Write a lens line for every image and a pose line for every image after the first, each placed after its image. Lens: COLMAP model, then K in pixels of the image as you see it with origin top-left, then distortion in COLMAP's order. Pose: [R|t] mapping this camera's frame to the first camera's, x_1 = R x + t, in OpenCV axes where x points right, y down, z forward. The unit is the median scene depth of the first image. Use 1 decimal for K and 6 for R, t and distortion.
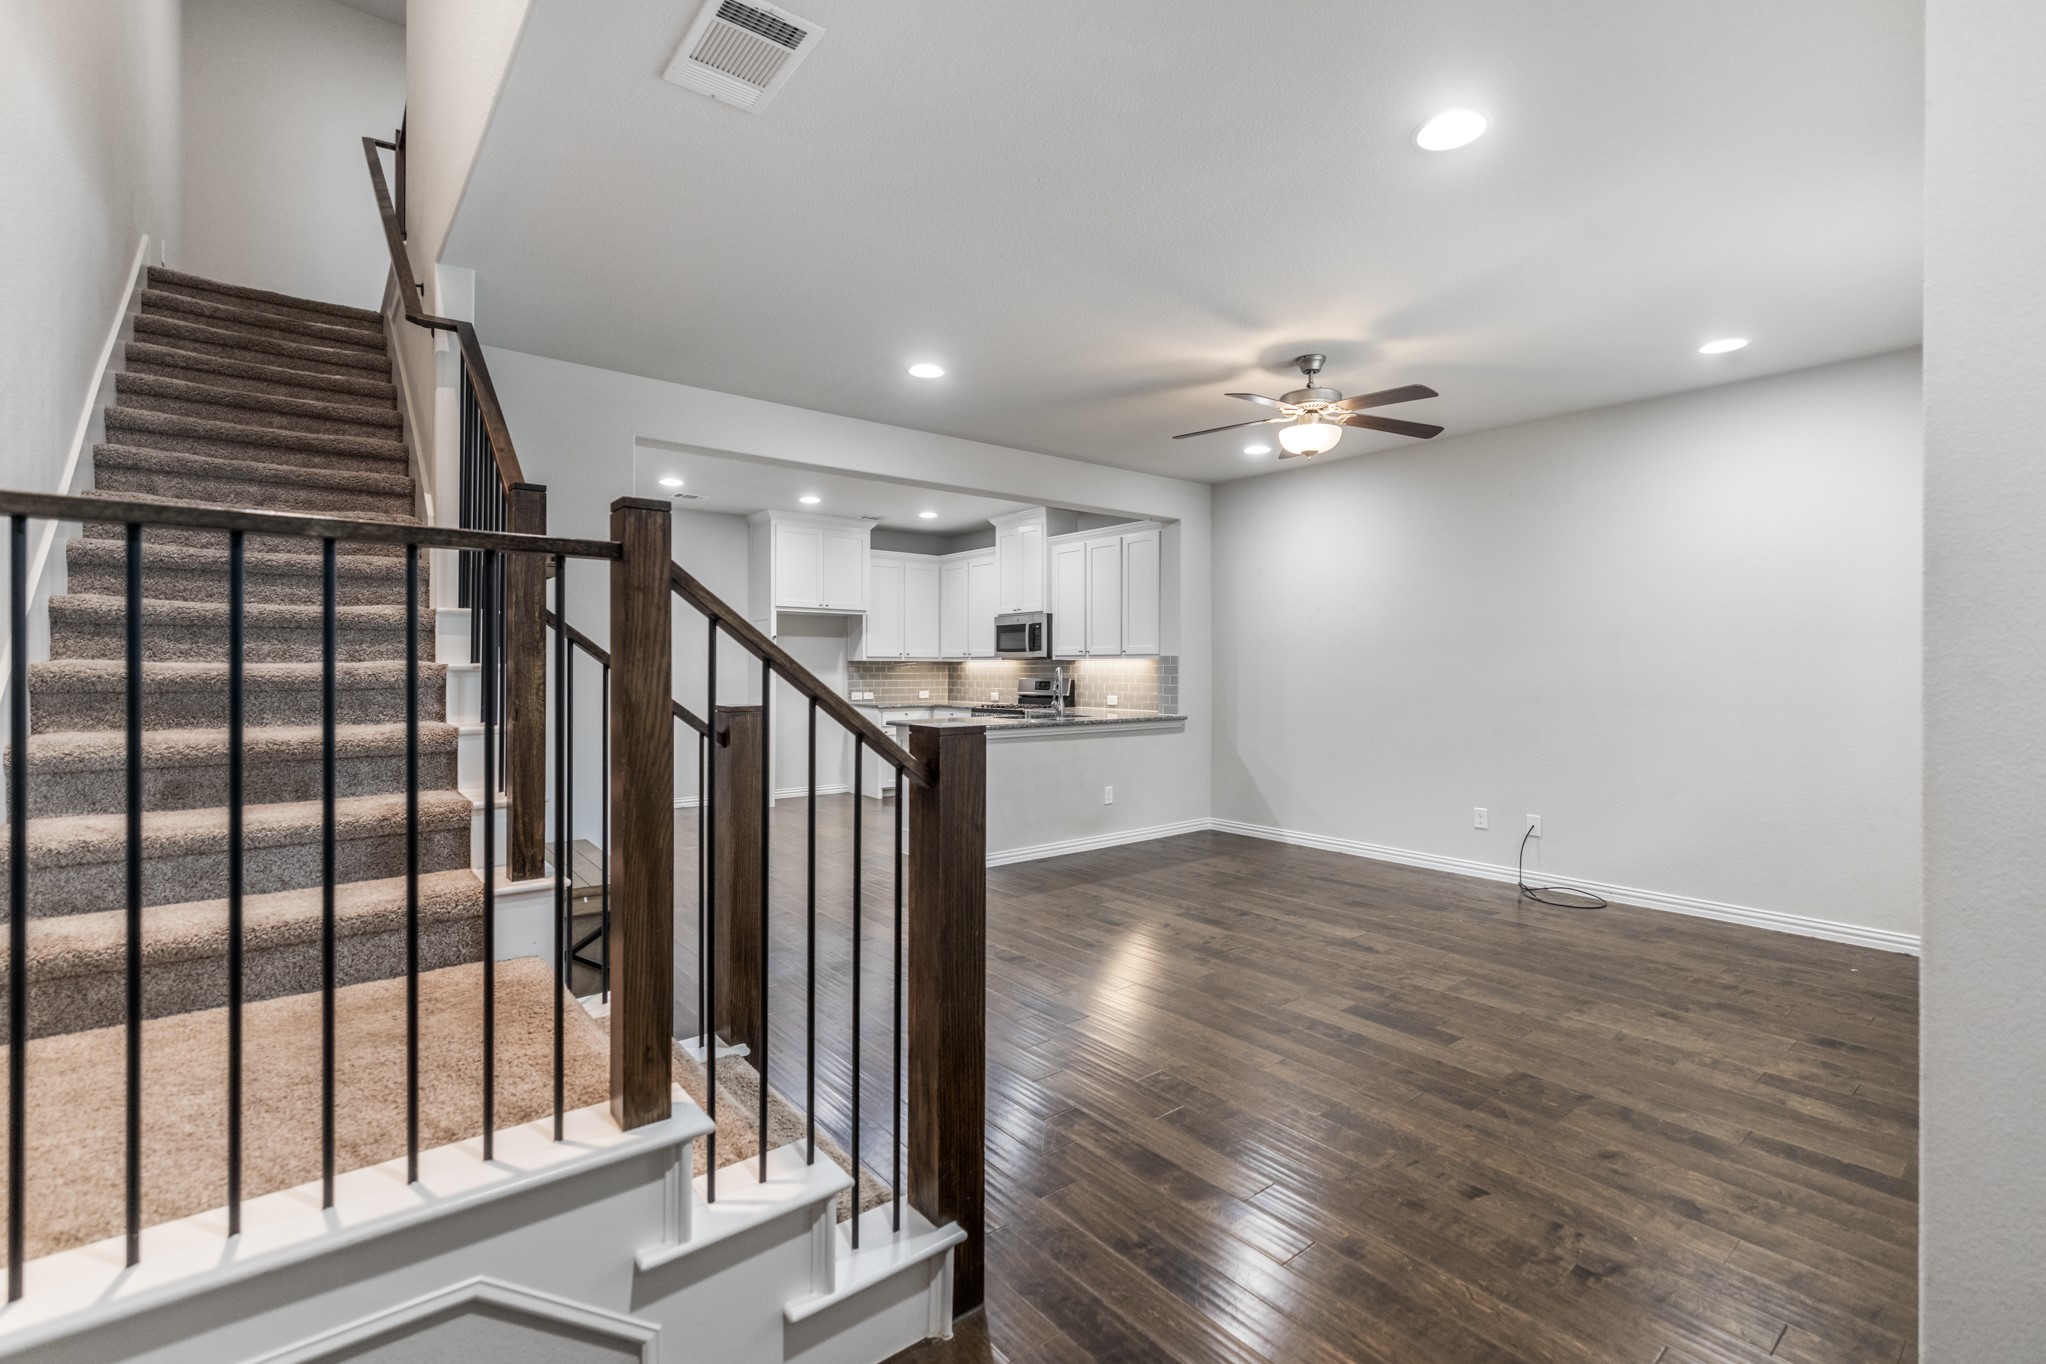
lens RADIAL K [[906.6, 0, 1018.7], [0, 906.6, 668.0], [0, 0, 1]] dist [-0.002099, 0.001514]
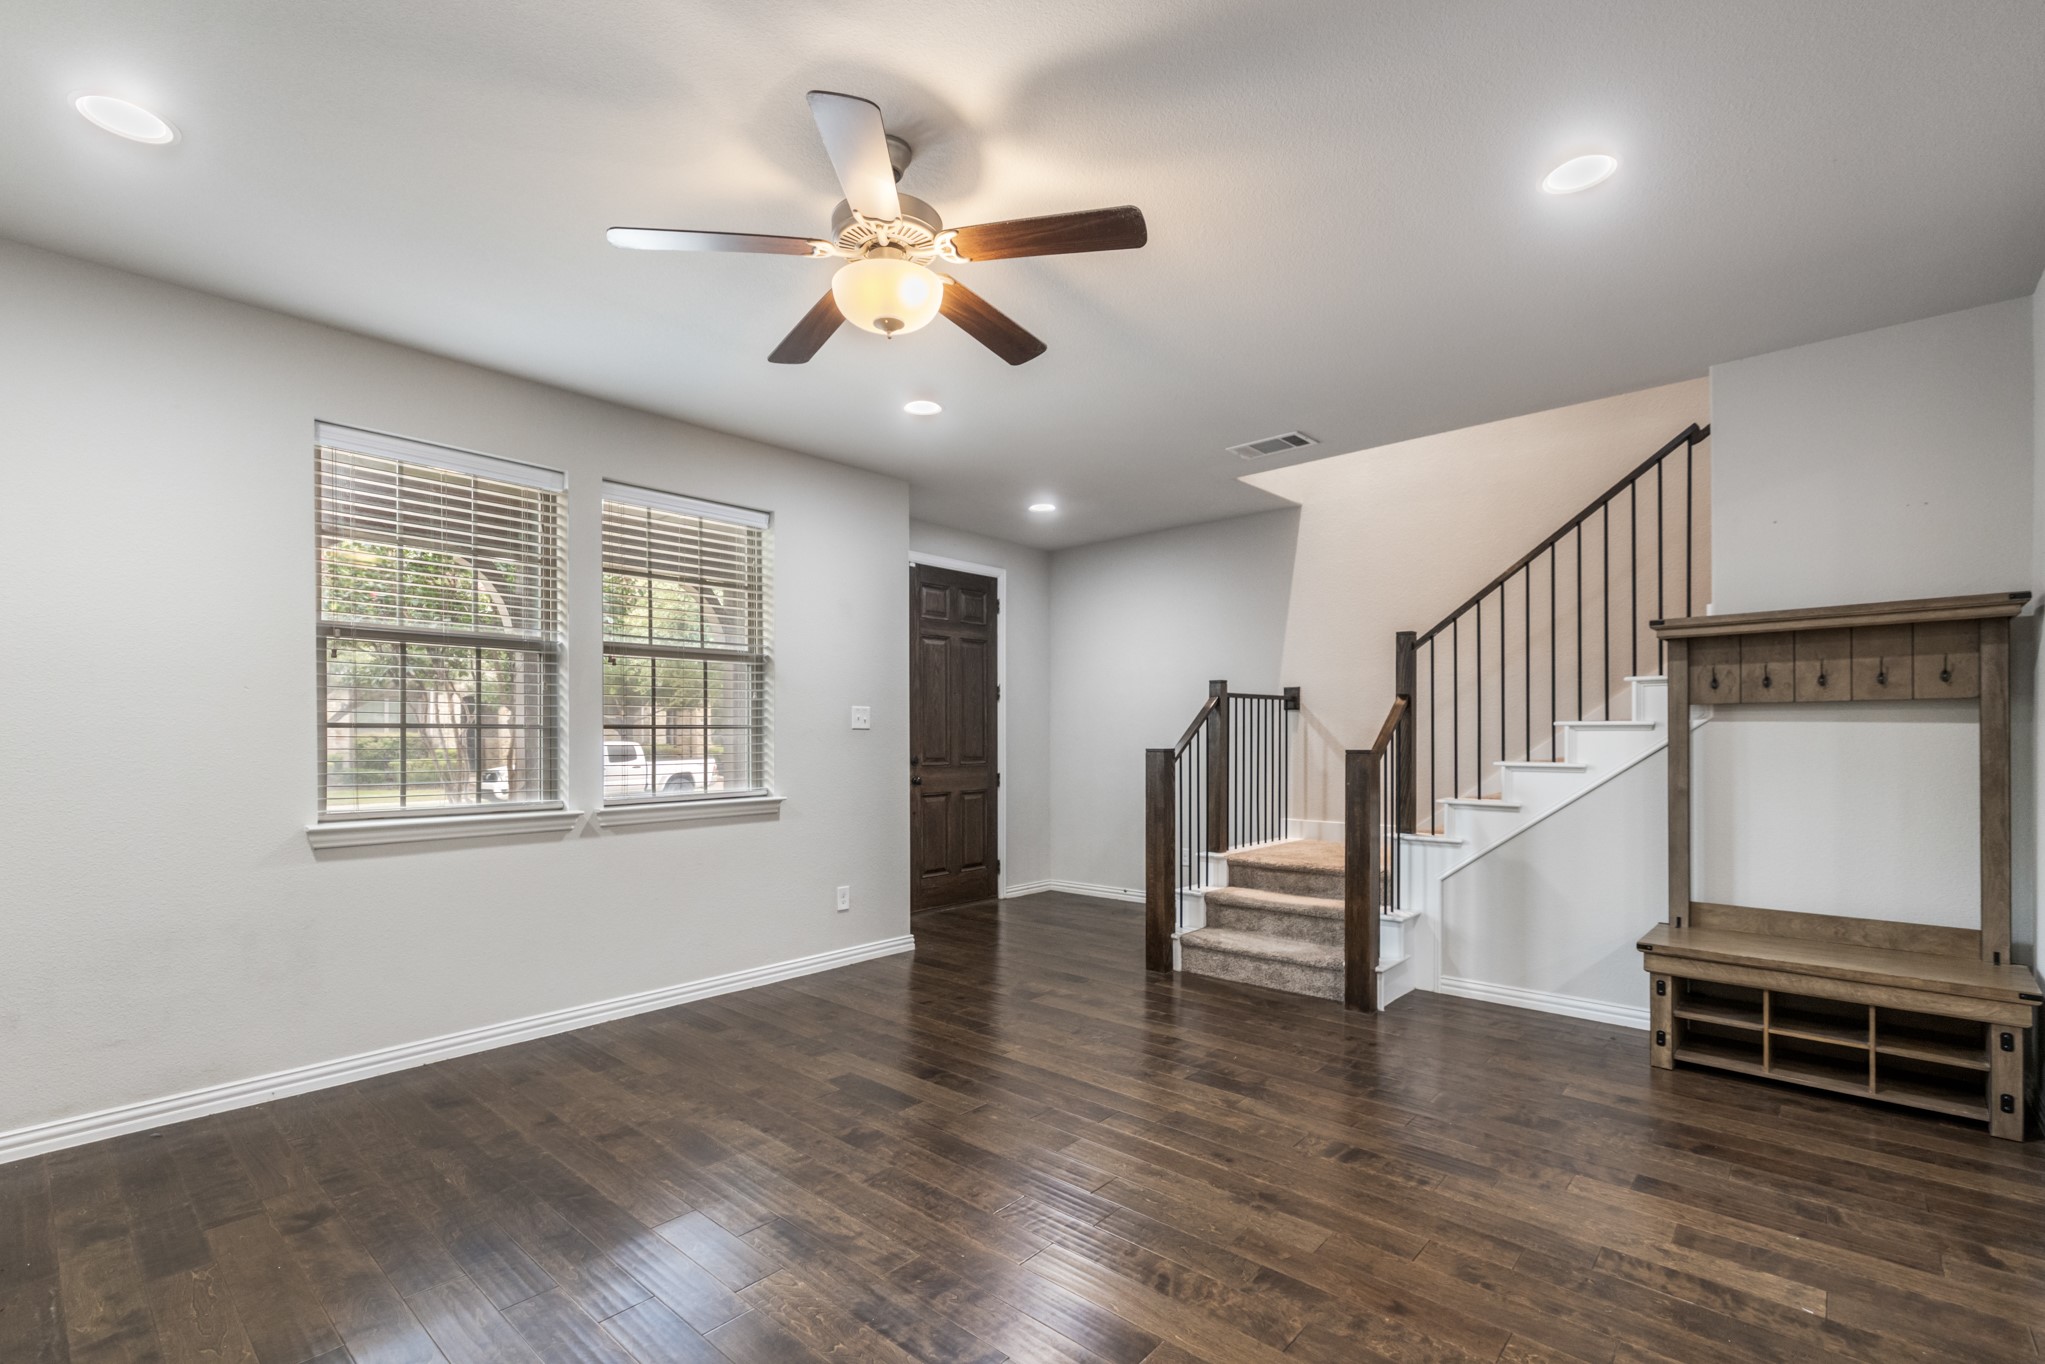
lens RADIAL K [[906.1, 0, 996.7], [0, 906.1, 757.4], [0, 0, 1]] dist [-0.002099, 0.001514]
pose [[-0.989797, 0.007498, -0.142287, 0.207732], [0.003277, 0.999548, 0.029879, 0.003146], [0.142447, 0.029108, -0.989374, 0.965129]]
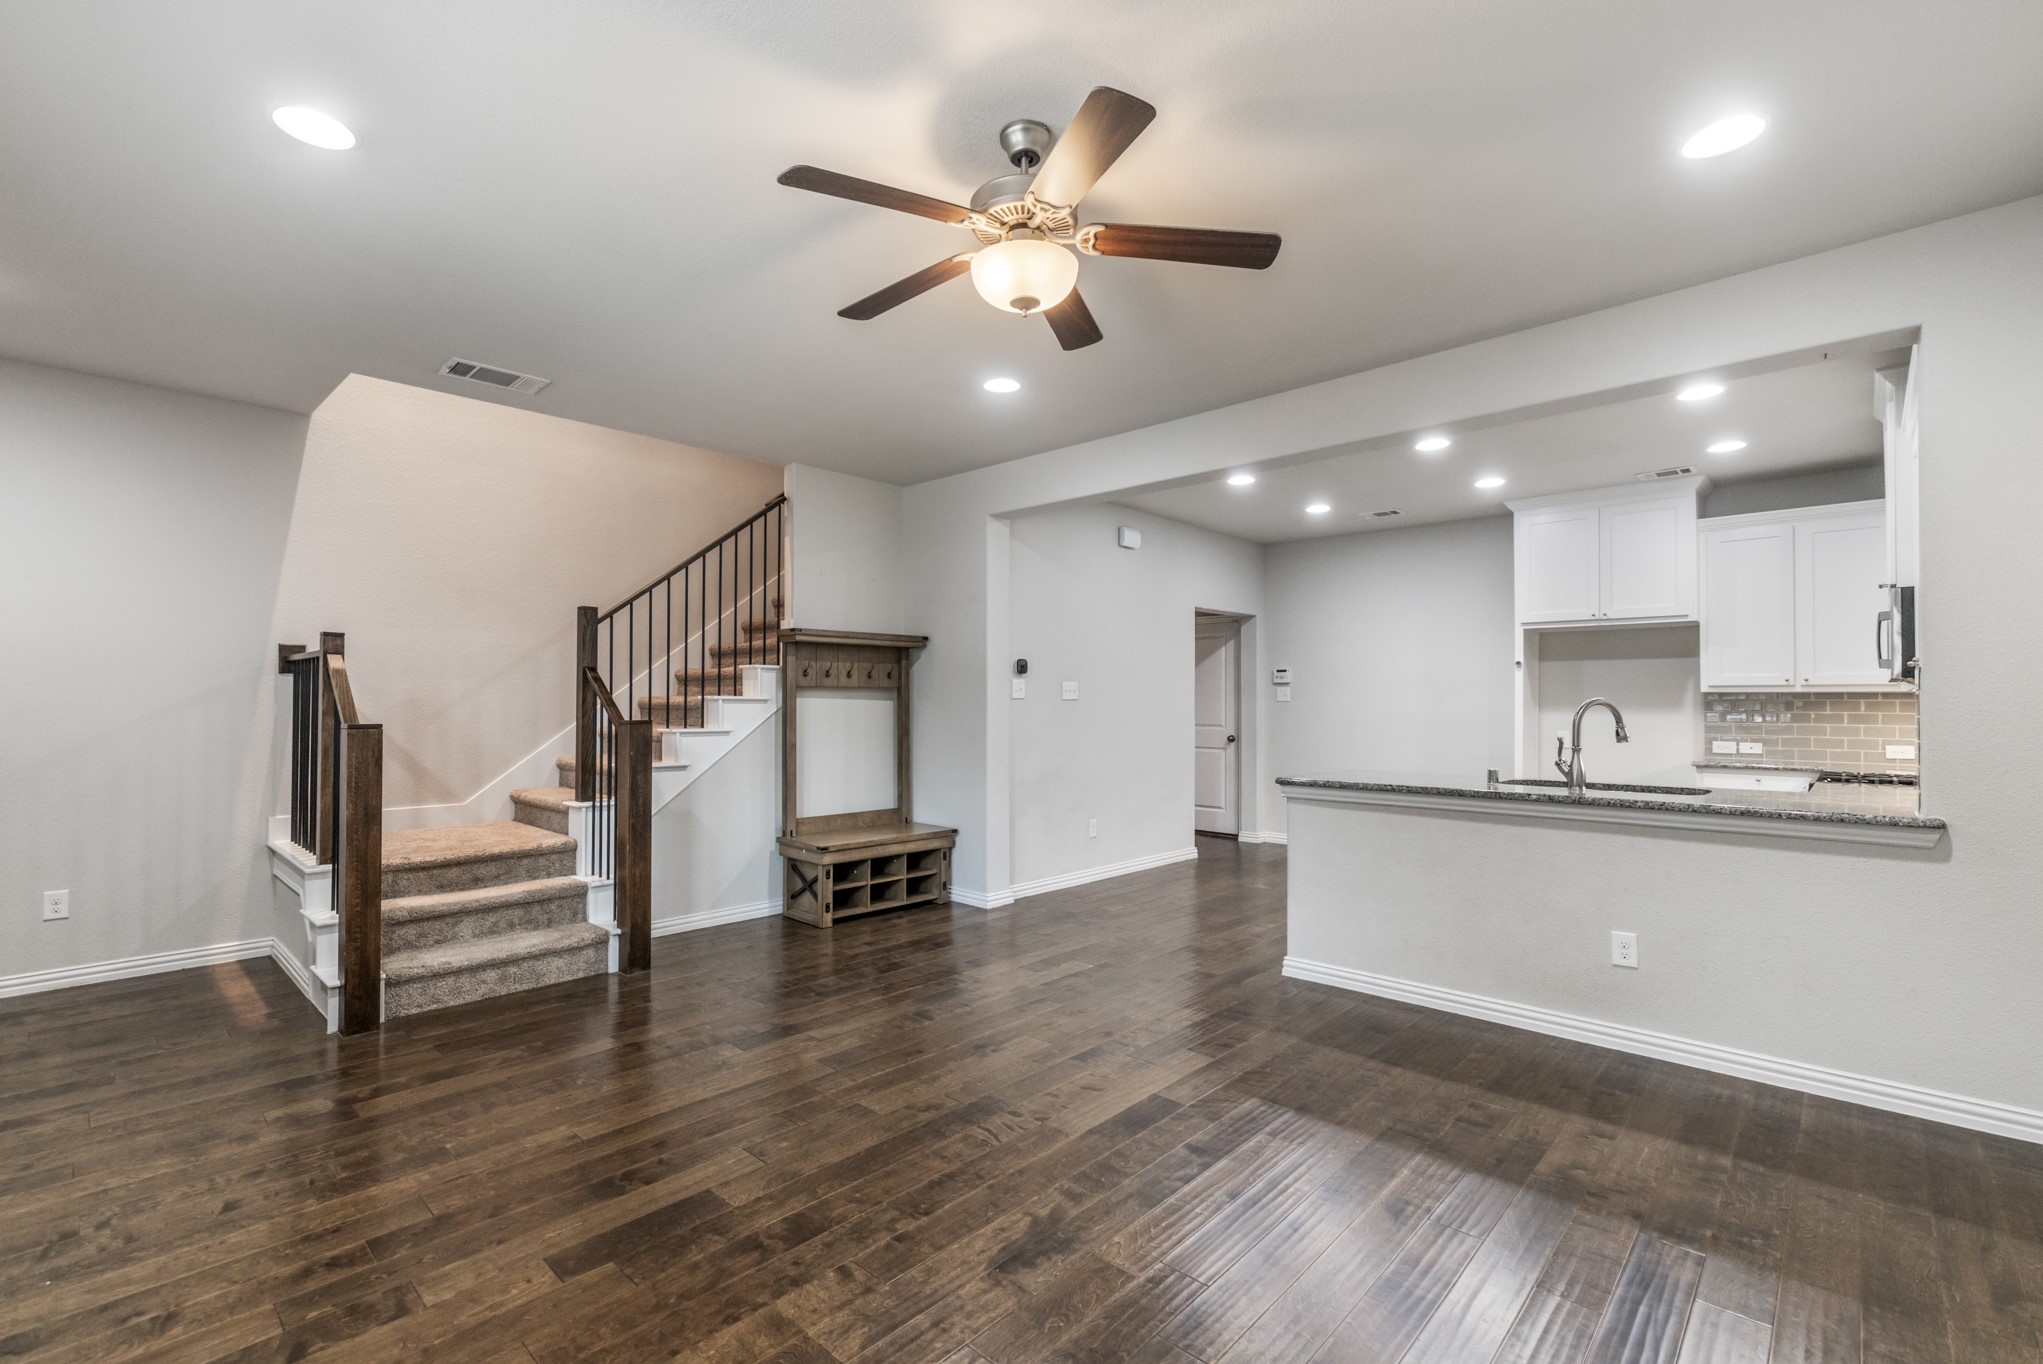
lens RADIAL K [[905.2, 0, 1005.0], [0, 905.2, 686.8], [0, 0, 1]] dist [-0.002099, 0.001514]
pose [[0.131688, -0.021044, -0.991068, 0.542974], [-0.005039, 0.999748, -0.021898, 0.006428], [0.991278, 0.007878, 0.131549, 0.573283]]
